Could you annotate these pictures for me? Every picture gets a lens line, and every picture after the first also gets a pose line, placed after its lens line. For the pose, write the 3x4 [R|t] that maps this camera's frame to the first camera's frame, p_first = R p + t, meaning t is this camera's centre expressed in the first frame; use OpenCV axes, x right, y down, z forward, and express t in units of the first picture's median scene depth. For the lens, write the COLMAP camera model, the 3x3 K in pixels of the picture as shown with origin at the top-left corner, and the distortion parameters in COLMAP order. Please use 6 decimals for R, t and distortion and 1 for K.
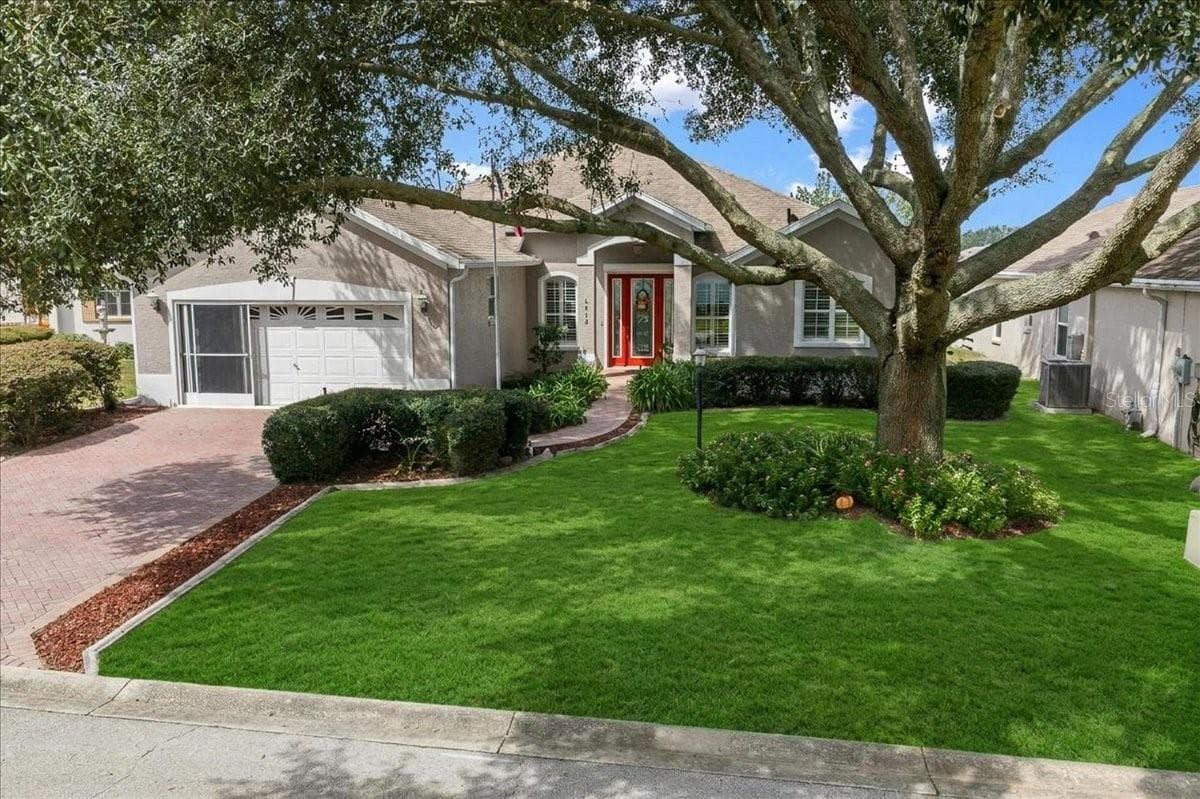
lens RADIAL K [[1033.9, 0, 610.3], [0, 1033.9, 401.7], [0, 0, 1]] dist [0.005415, -0.002847]
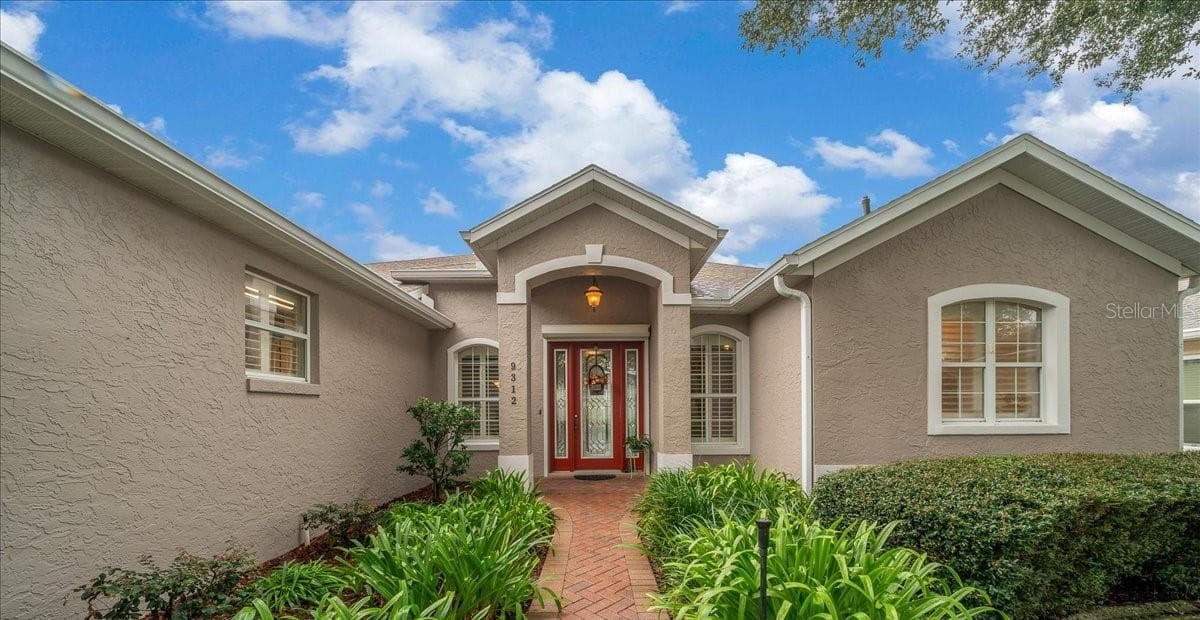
lens RADIAL K [[406.6, 0, 602.6], [0, 406.6, 403.0], [0, 0, 1]] dist [-0.000253, 0.000003]
pose [[0.989276, -0.004553, 0.145989, -0.008204], [0.027193, 0.987781, -0.153459, -0.047421], [-0.143507, 0.155783, 0.977311, 0.925059]]
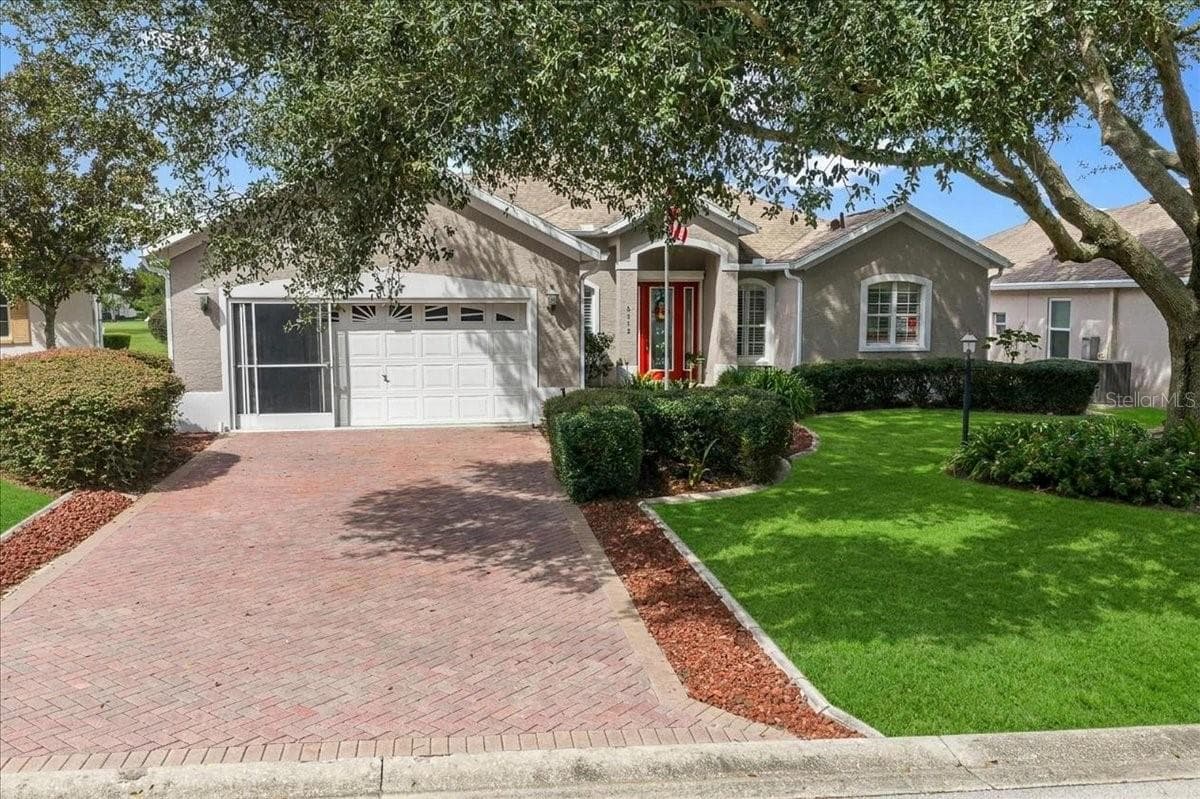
lens RADIAL K [[1022.0, 0, 604.6], [0, 1022.0, 399.9], [0, 0, 1]] dist [0.007618, -0.003444]
pose [[0.955748, -0.027742, 0.292876, -0.377215], [0.040699, 0.998439, -0.038239, 0.021986], [-0.291358, 0.048466, 0.955386, 0.165021]]
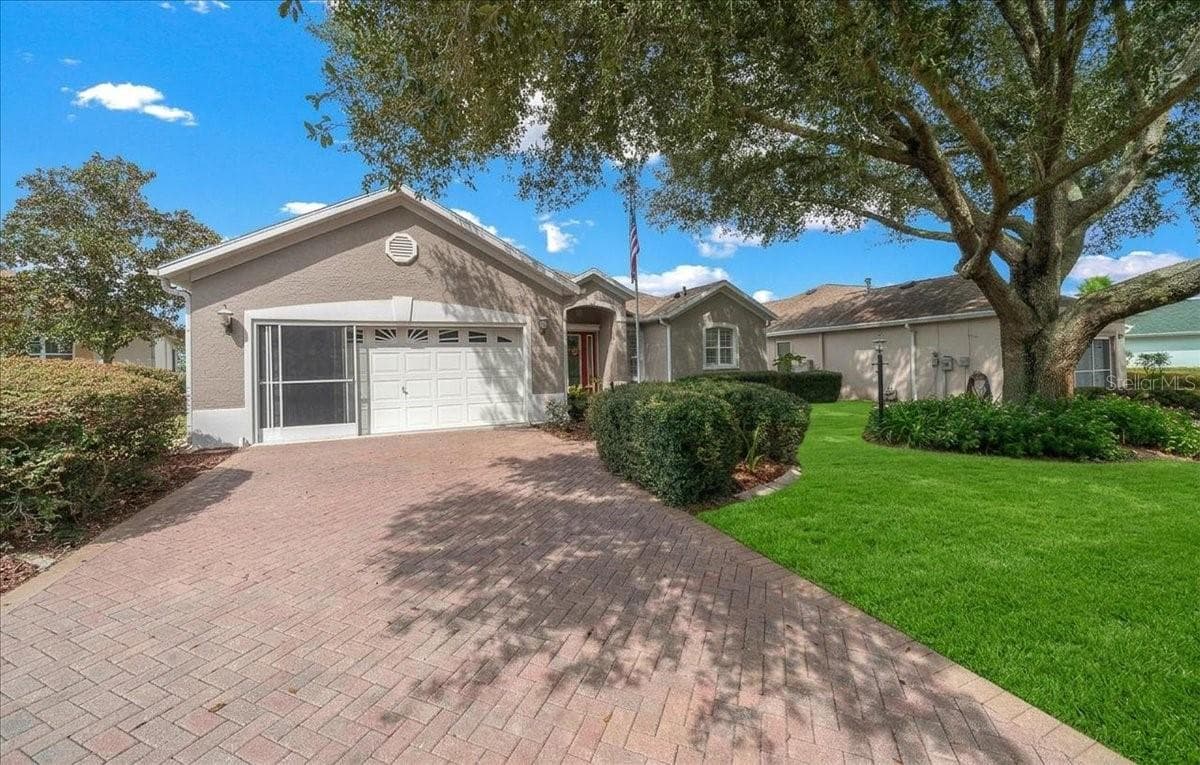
lens RADIAL K [[456.1, 0, 583.0], [0, 456.1, 357.7], [0, 0, 1]] dist [-0.000762, -0.000011]
pose [[0.864936, -0.009956, 0.501784, -0.374836], [0.092802, 0.985735, -0.140407, 0.011549], [-0.493228, 0.168010, 0.853521, 0.545084]]
